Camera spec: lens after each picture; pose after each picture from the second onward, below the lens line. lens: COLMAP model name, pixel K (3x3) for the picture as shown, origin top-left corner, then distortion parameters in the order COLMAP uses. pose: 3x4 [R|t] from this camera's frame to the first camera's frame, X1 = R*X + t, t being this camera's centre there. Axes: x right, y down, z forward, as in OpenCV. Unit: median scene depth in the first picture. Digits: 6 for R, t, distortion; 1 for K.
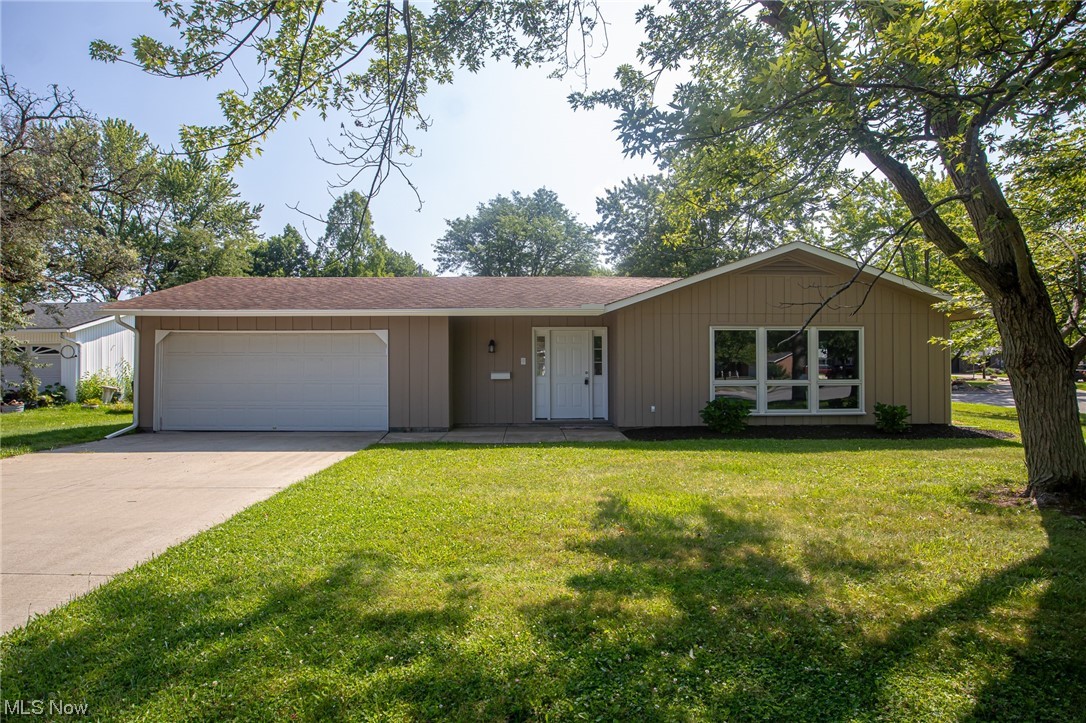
lens RADIAL K [[567.8, 0, 543.0], [0, 567.8, 361.5], [0, 0, 1]] dist [-0.026818, 0.002030]
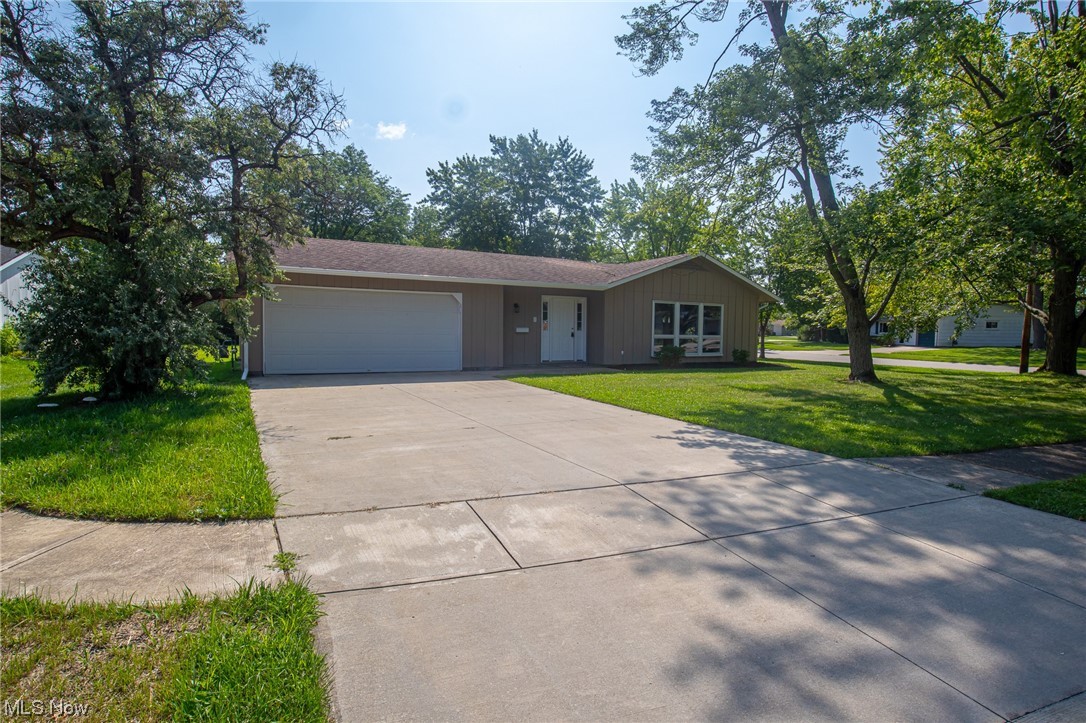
lens RADIAL K [[567.8, 0, 543.0], [0, 567.8, 361.5], [0, 0, 1]] dist [-0.026818, 0.002030]
pose [[0.881983, -0.010945, 0.471155, -0.678660], [-0.022024, 0.997681, 0.064405, 0.012205], [-0.470767, -0.067181, 0.879696, -0.236453]]
